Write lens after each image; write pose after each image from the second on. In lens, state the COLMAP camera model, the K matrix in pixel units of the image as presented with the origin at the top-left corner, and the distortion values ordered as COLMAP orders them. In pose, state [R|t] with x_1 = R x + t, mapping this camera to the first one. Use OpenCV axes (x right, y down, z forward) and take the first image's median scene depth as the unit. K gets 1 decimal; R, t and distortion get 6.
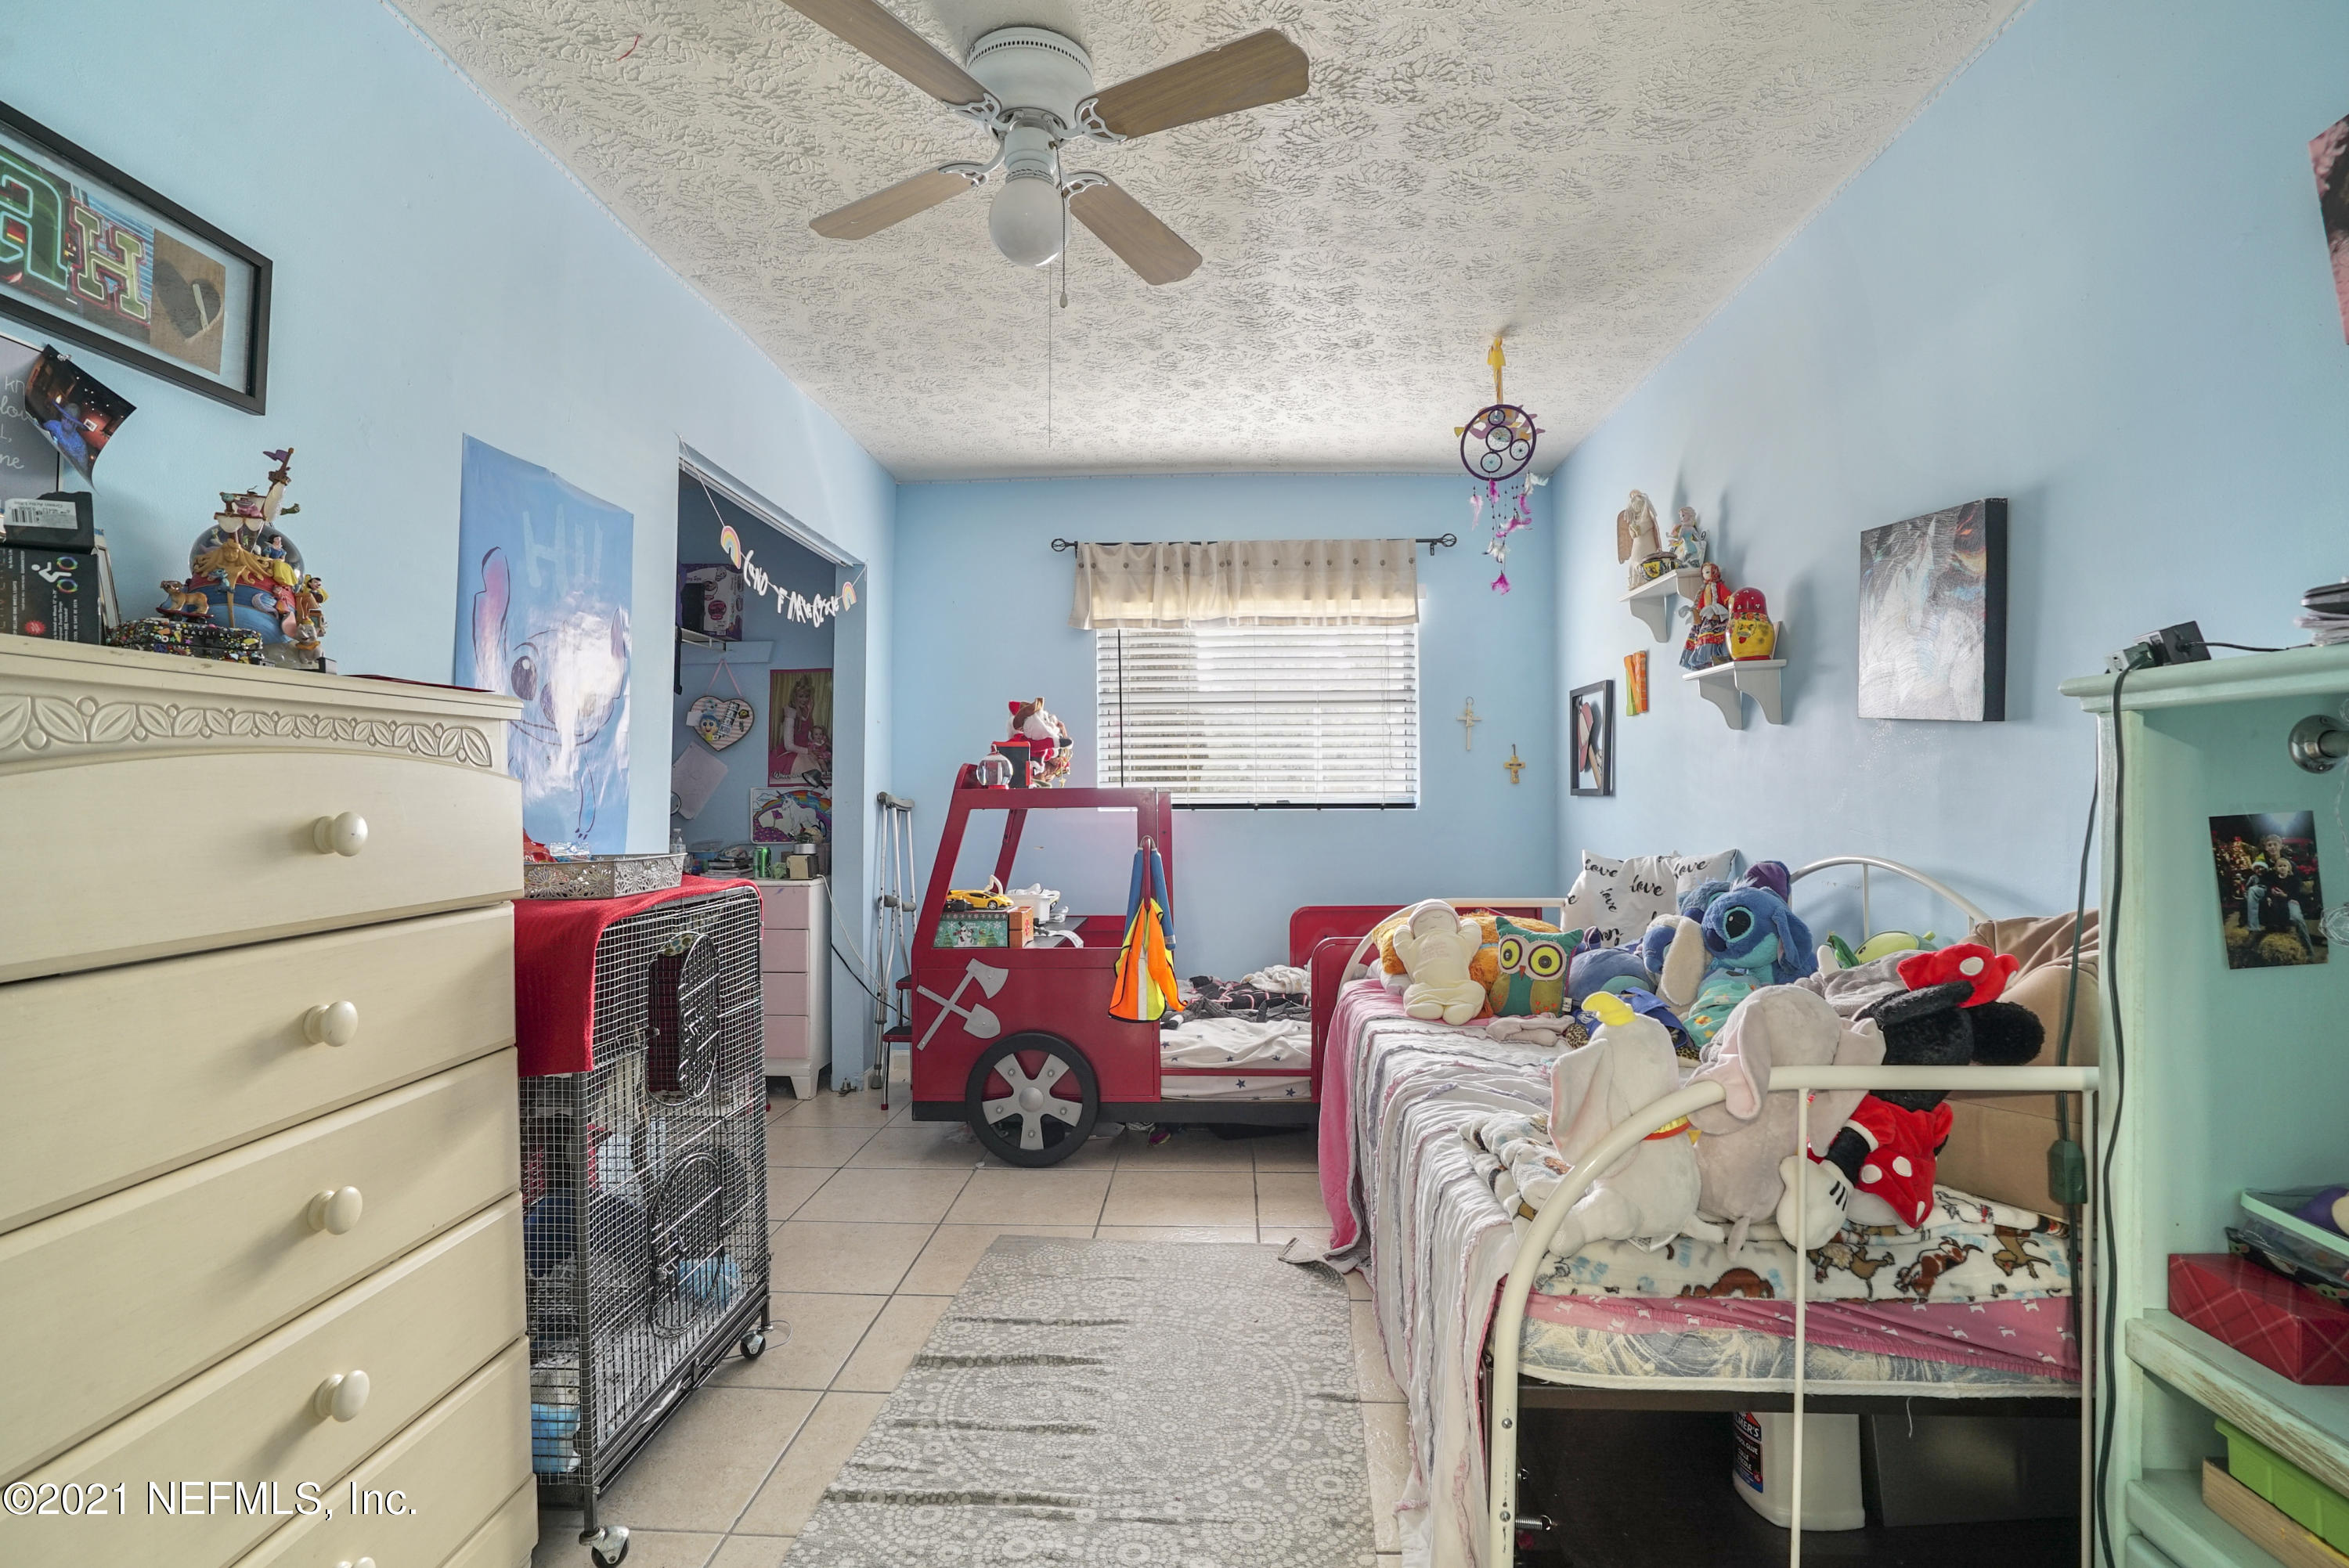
lens RADIAL K [[1096.4, 0, 1174.5], [0, 1096.4, 784.0], [0, 0, 1]] dist [-0.075183, 0.029541]
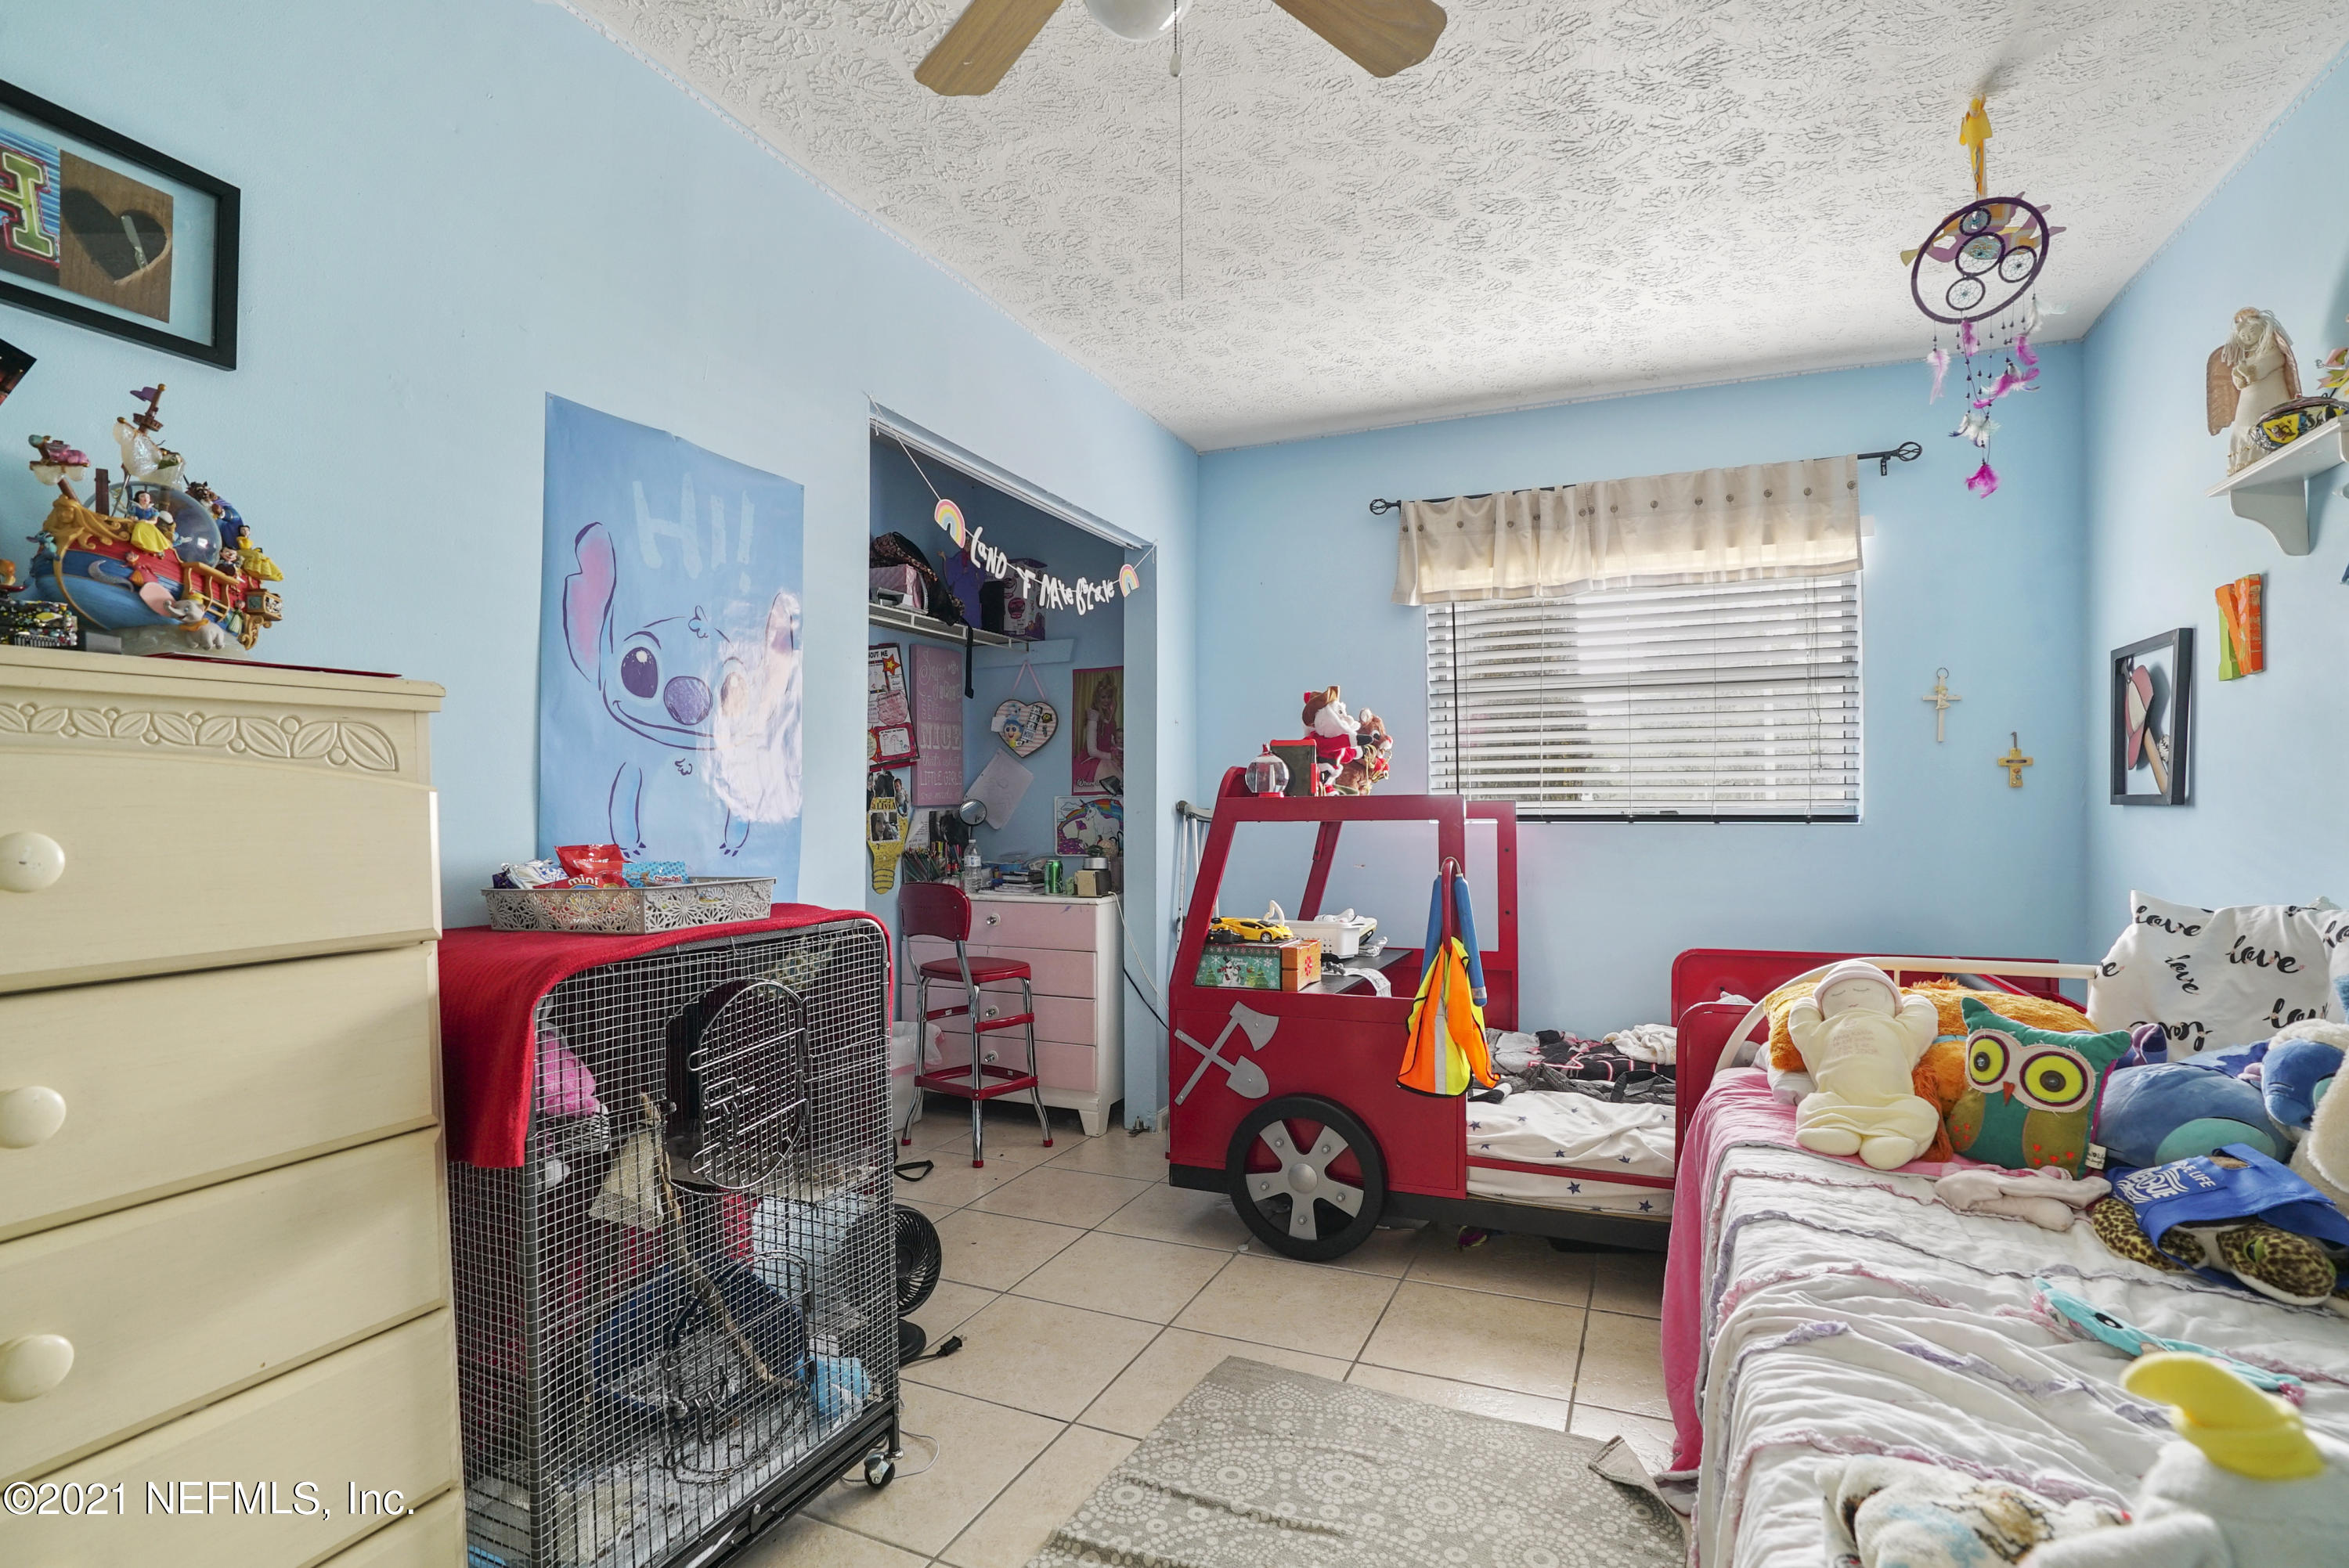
lens RADIAL K [[1104.7, 0, 1170.7], [0, 1104.7, 815.4], [0, 0, 1]] dist [-0.069116, 0.025426]
pose [[0.930005, 0.003392, -0.367530, 0.077591], [0.004477, 0.999779, 0.020555, 0.001011], [0.367519, -0.020762, 0.929784, 0.207418]]
